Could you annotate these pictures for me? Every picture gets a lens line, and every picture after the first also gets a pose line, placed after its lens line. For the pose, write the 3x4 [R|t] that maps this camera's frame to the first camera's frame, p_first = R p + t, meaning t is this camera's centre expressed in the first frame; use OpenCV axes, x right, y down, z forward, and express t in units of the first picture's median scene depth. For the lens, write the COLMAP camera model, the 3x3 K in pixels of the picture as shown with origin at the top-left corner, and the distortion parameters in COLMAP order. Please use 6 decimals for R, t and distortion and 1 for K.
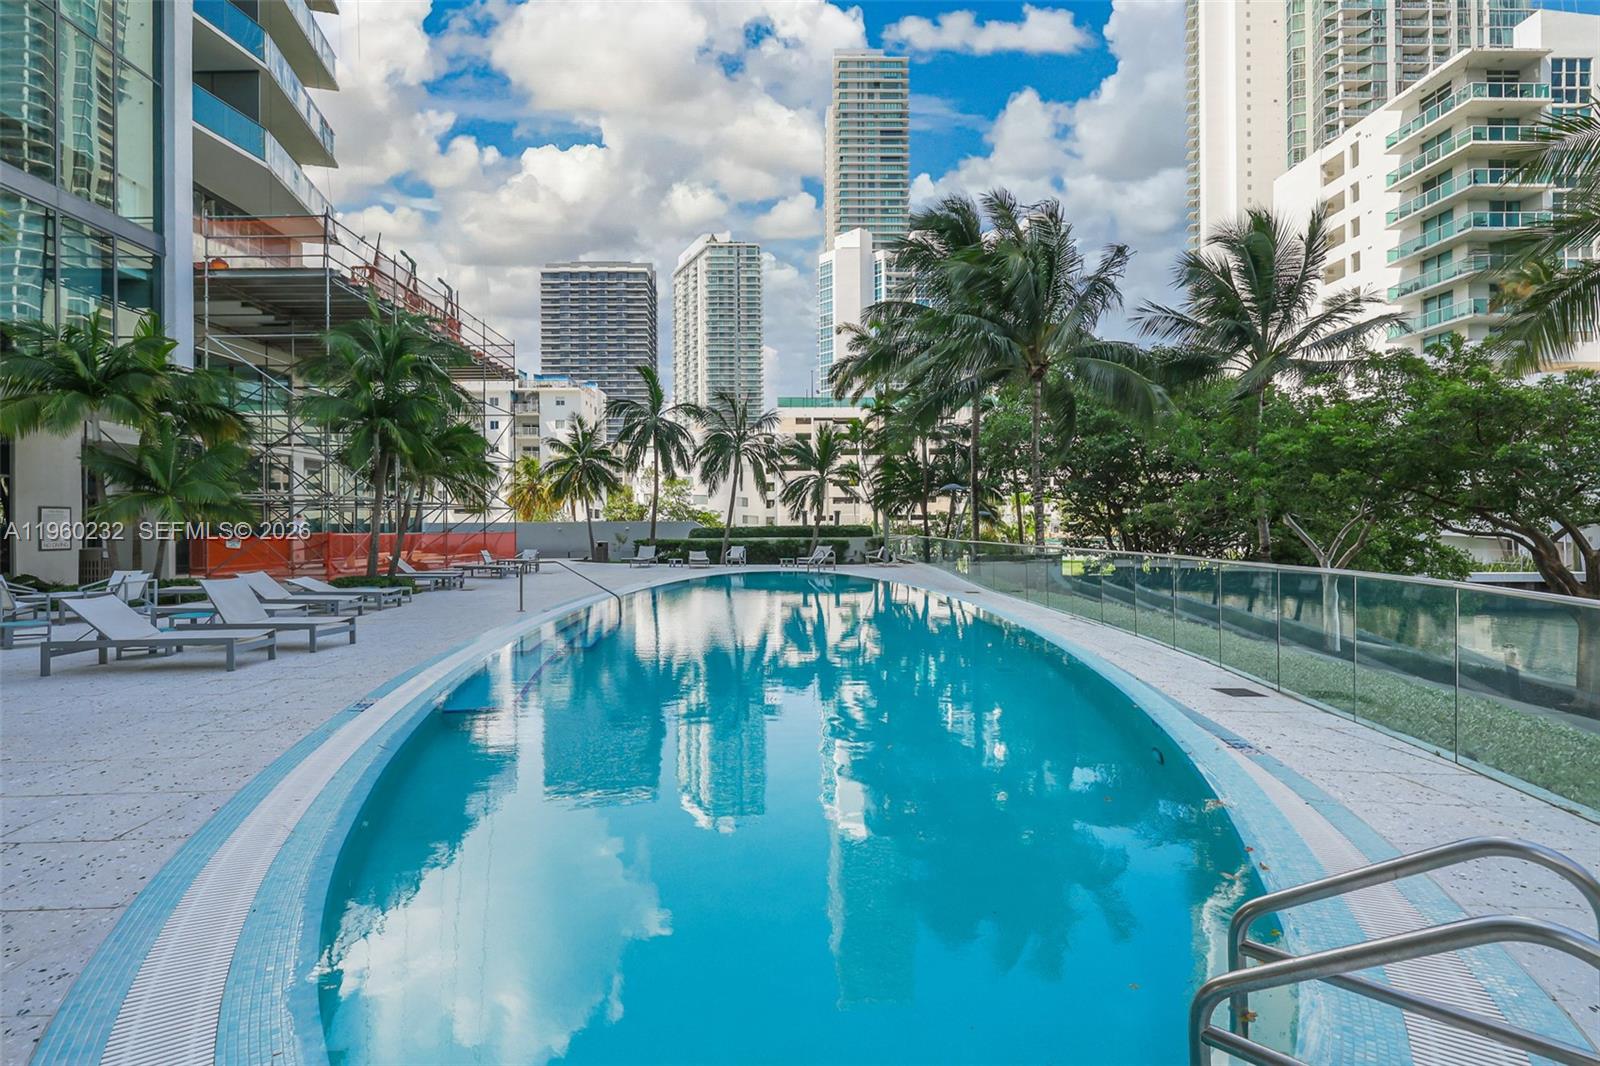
lens RADIAL K [[720.1, 0, 798.5], [0, 720.1, 533.6], [0, 0, 1]] dist [0.001564, -0.000888]
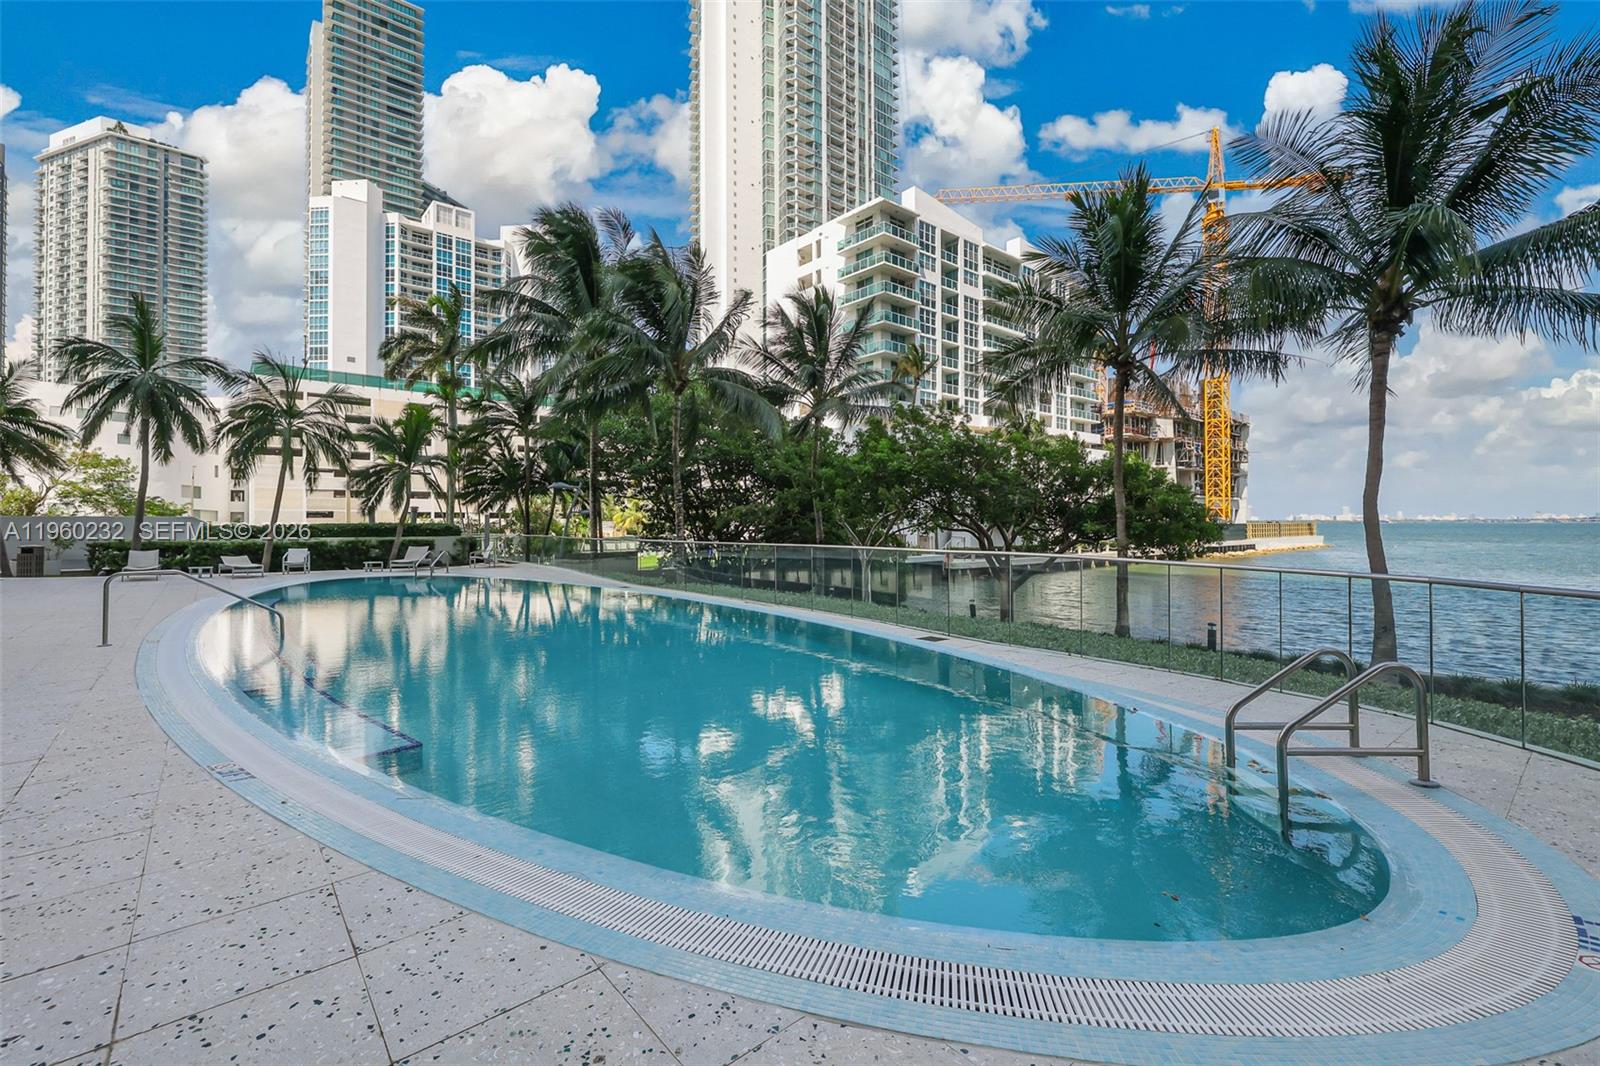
lens RADIAL K [[720.1, 0, 793.9], [0, 720.1, 523.5], [0, 0, 1]] dist [0.001564, -0.000888]
pose [[0.757301, 0.004005, 0.653054, -0.150089], [0.004521, 0.999925, -0.011375, 0.000818], [-0.653051, 0.011567, 0.757226, 0.023031]]
